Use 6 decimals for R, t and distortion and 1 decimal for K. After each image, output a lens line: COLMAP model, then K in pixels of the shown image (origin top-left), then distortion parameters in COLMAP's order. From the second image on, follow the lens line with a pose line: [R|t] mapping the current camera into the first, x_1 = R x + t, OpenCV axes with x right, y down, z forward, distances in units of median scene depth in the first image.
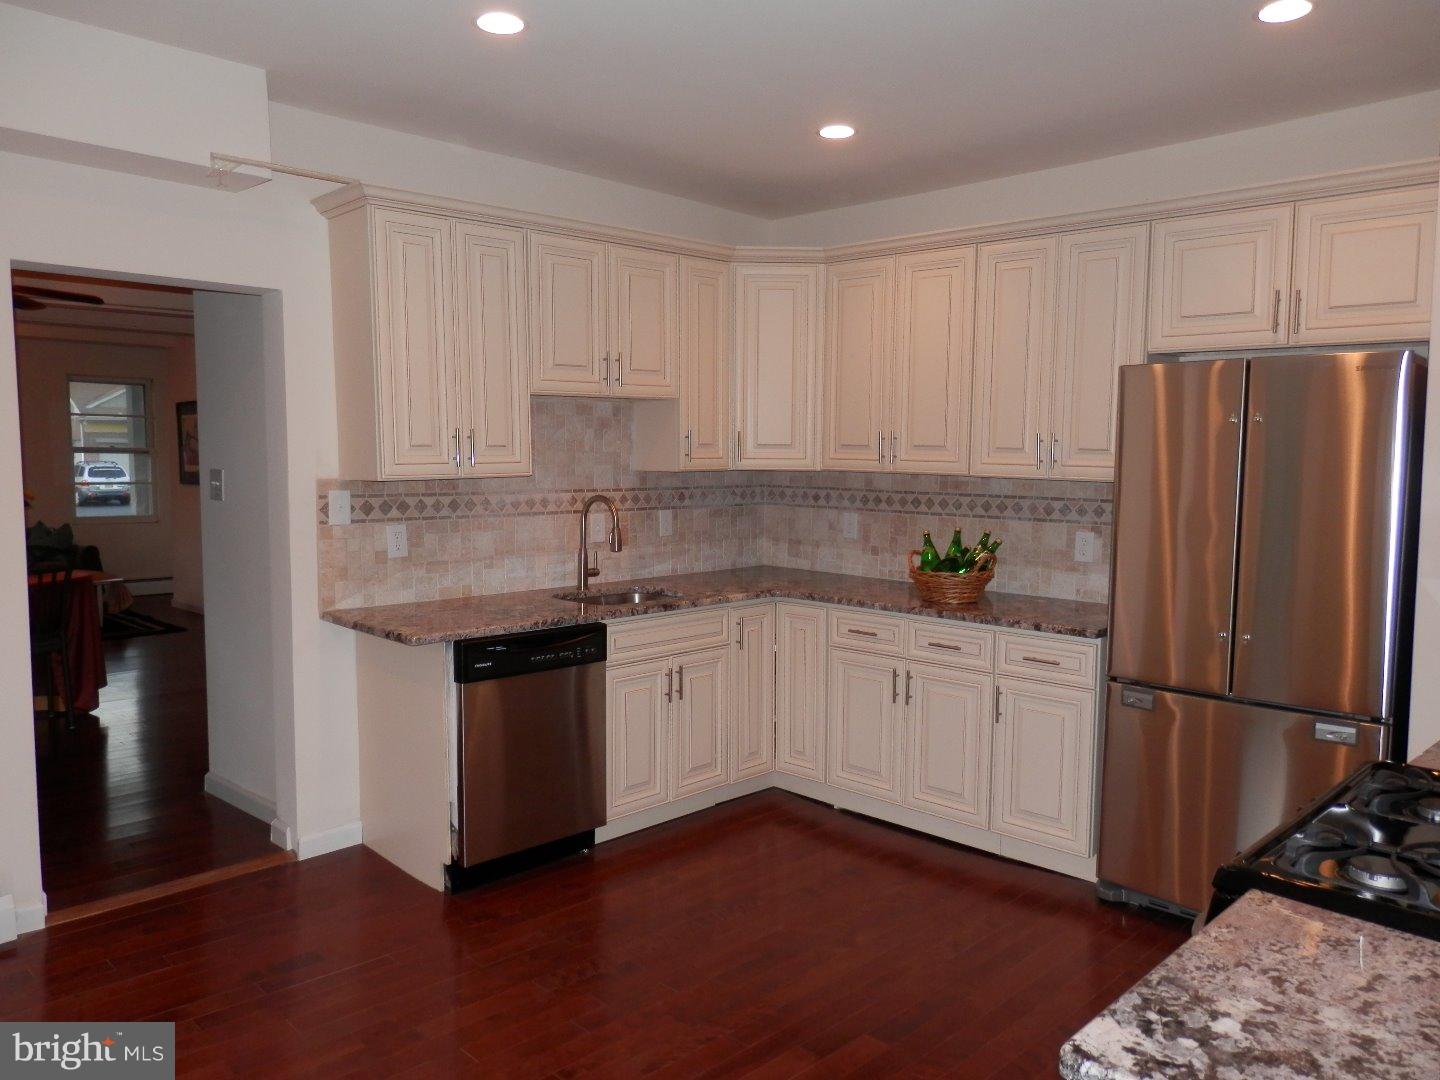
lens RADIAL K [[1080.8, 0, 720.0], [0, 1080.8, 540.0], [0, 0, 1]] dist [0.003459, 0.002559]
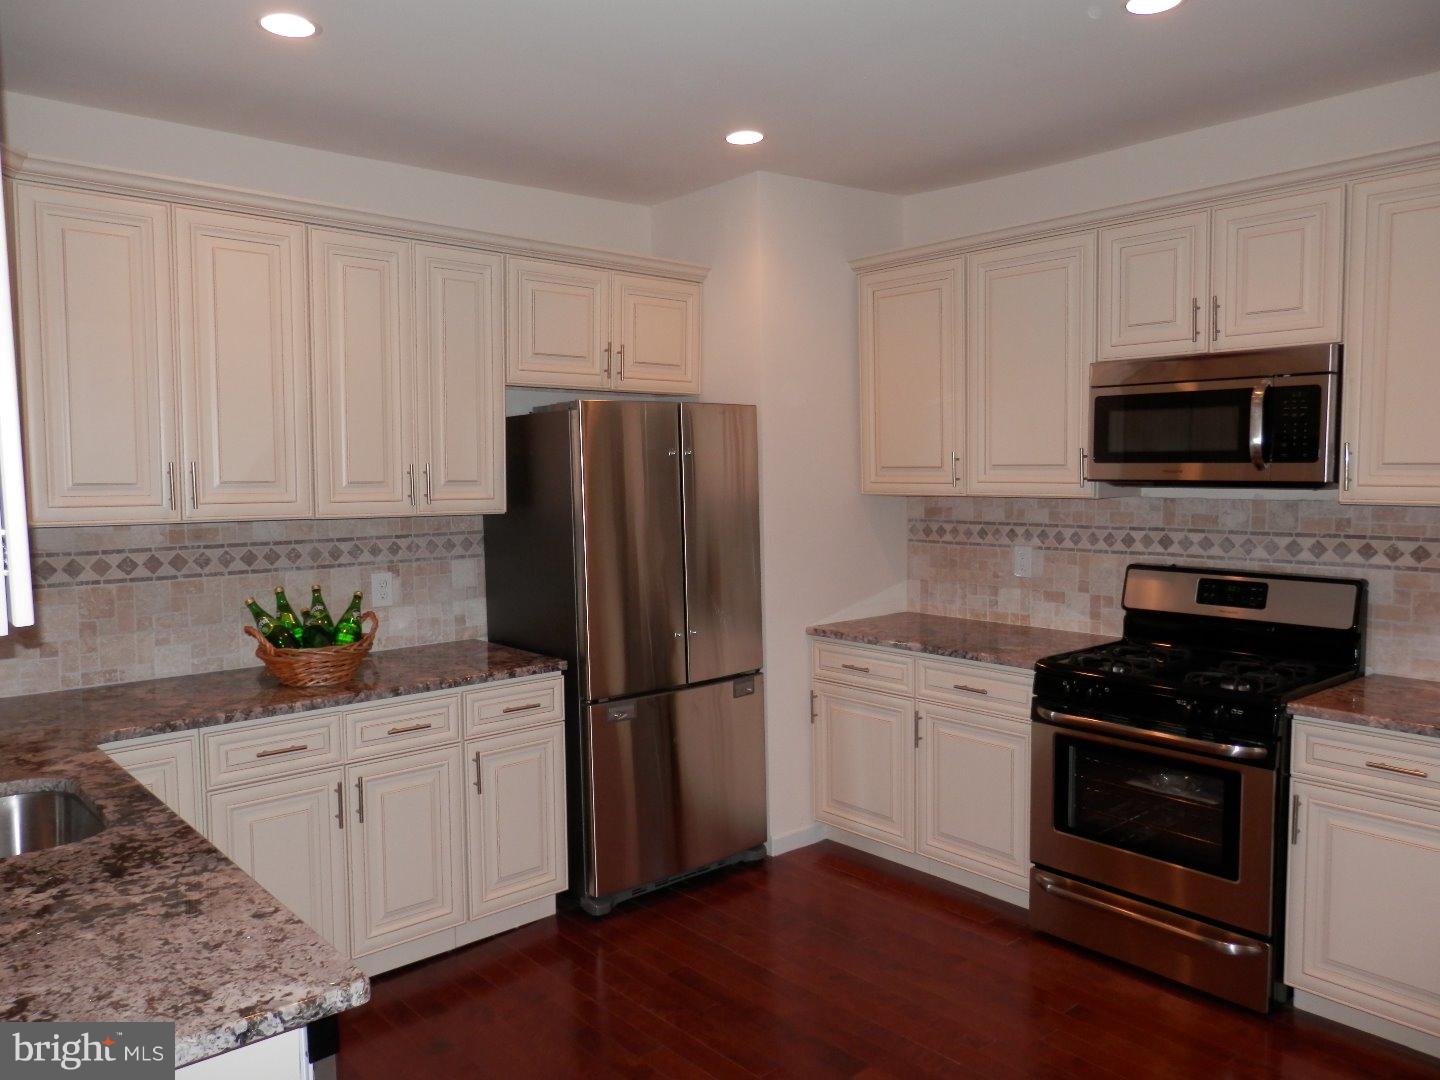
lens RADIAL K [[1070.2, 0, 724.9], [0, 1070.2, 537.4], [0, 0, 1]] dist [-0.000051, 0.003719]
pose [[0.069469, -0.077298, 0.994585, -0.512472], [0.094568, 0.993014, 0.070571, -0.071179], [-0.993092, 0.089153, 0.076294, 0.635911]]
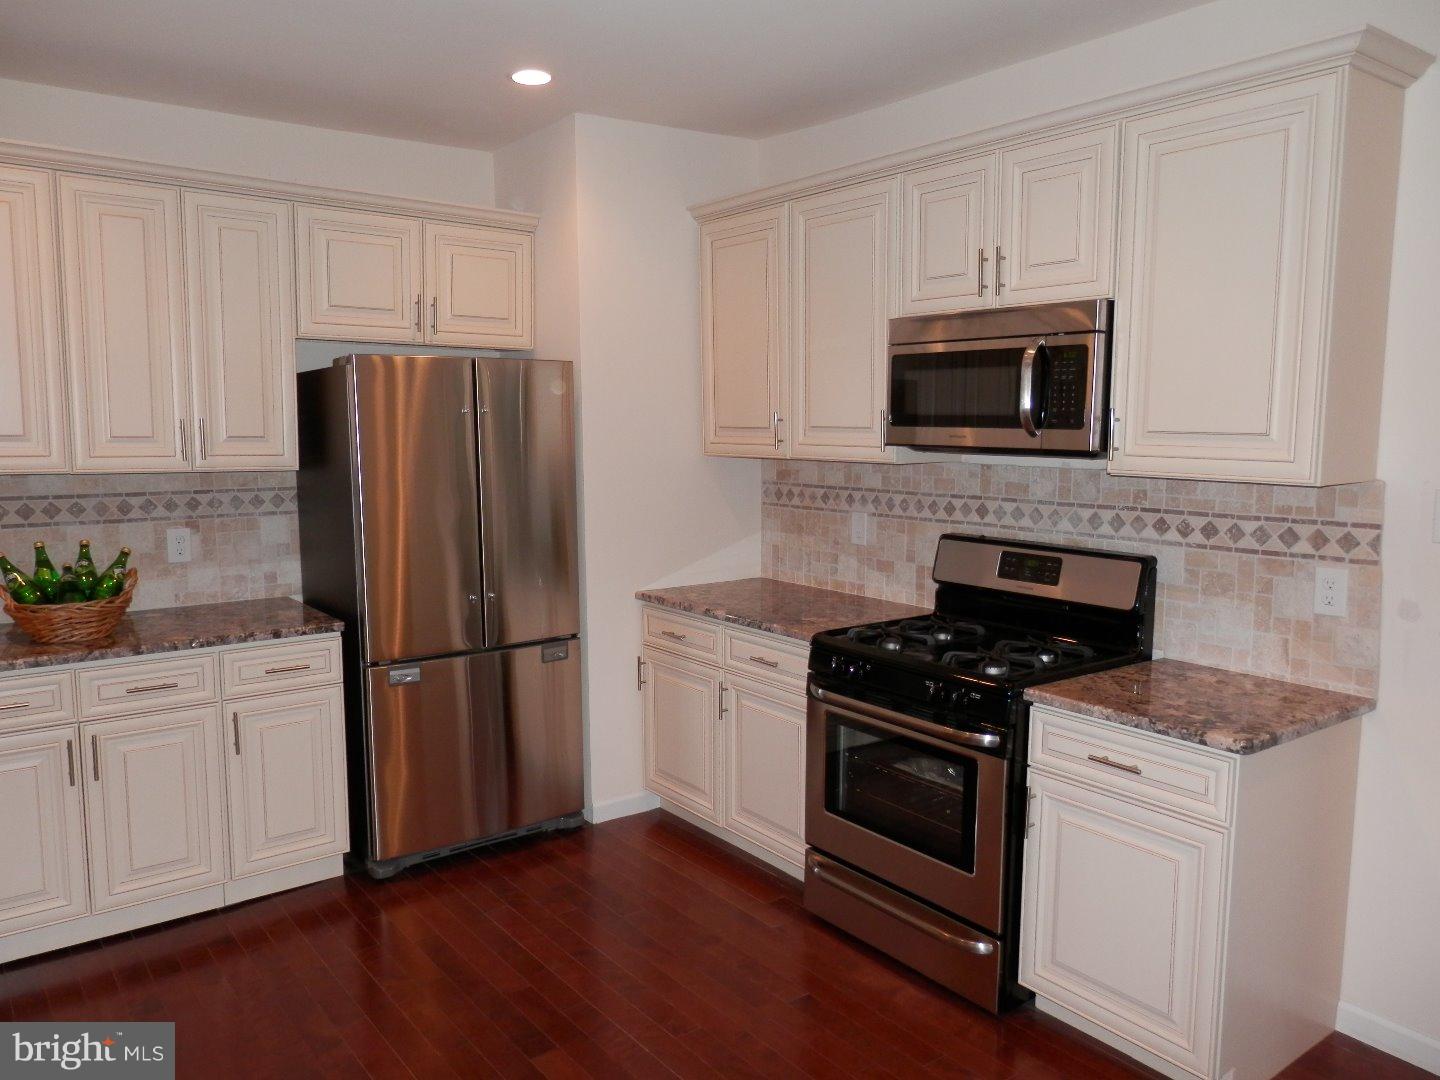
lens RADIAL K [[1070.2, 0, 724.9], [0, 1070.2, 537.4], [0, 0, 1]] dist [-0.000051, 0.003719]
pose [[0.136374, -0.117912, 0.983615, -0.456736], [0.082783, 0.990775, 0.107292, -0.056396], [-0.987192, 0.066795, 0.144877, 0.423475]]
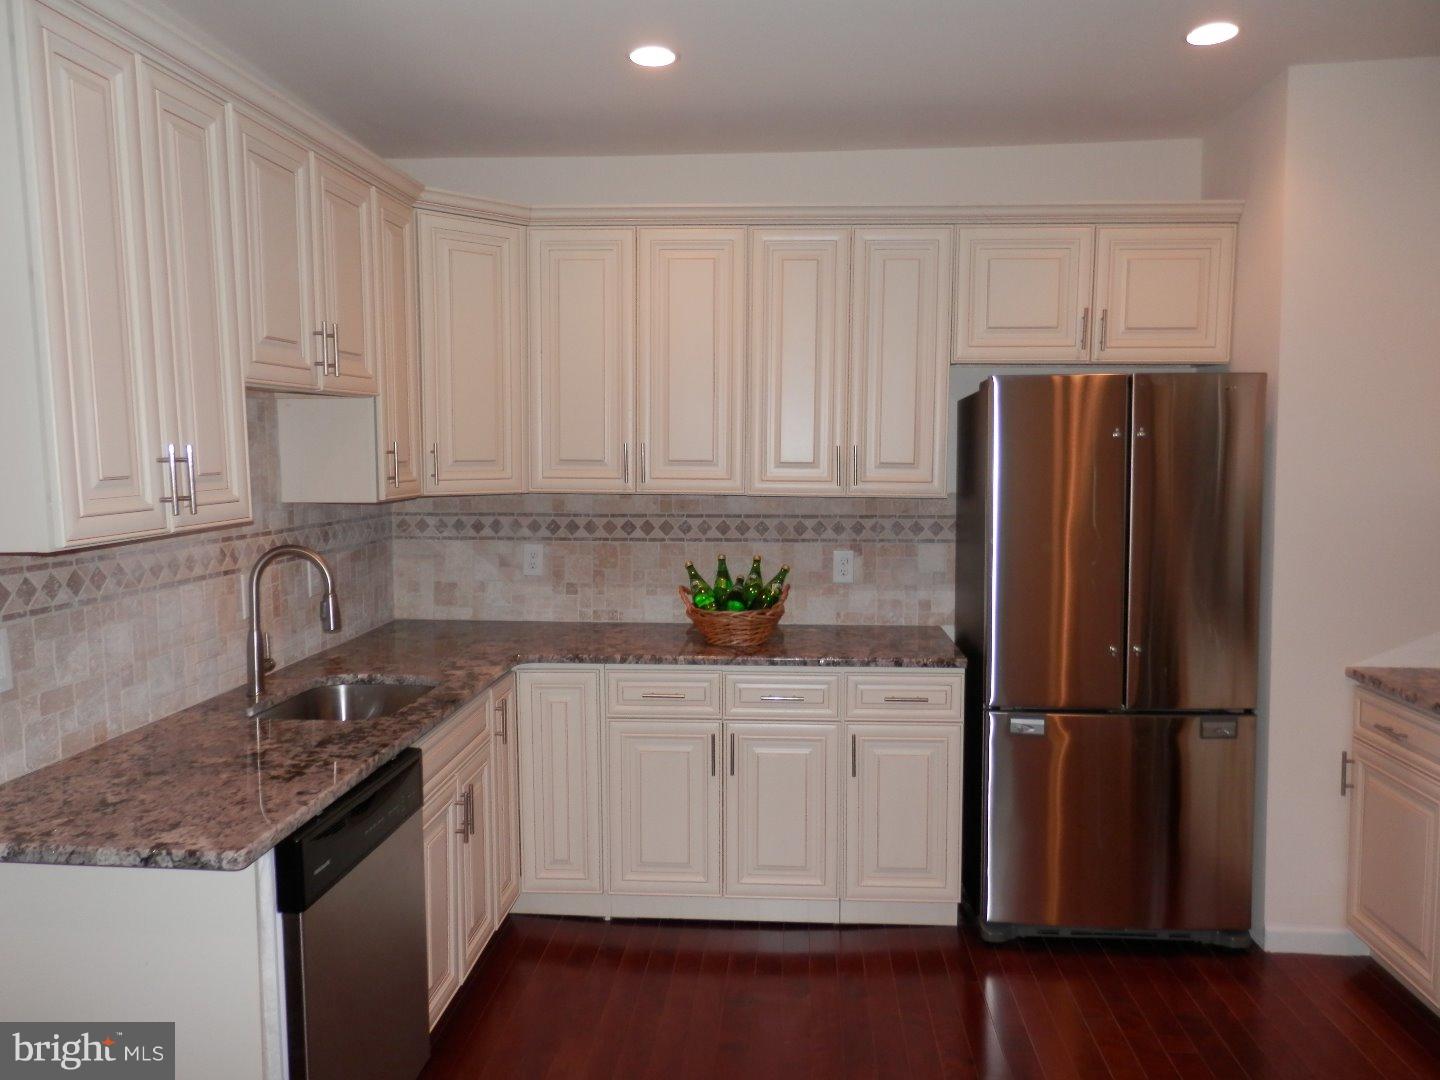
lens RADIAL K [[1070.2, 0, 724.9], [0, 1070.2, 537.4], [0, 0, 1]] dist [-0.000051, 0.003719]
pose [[0.760515, -0.060905, 0.646458, -0.330293], [0.062525, 0.997834, 0.020453, -0.043390], [-0.646303, 0.024865, 0.762675, 0.355445]]
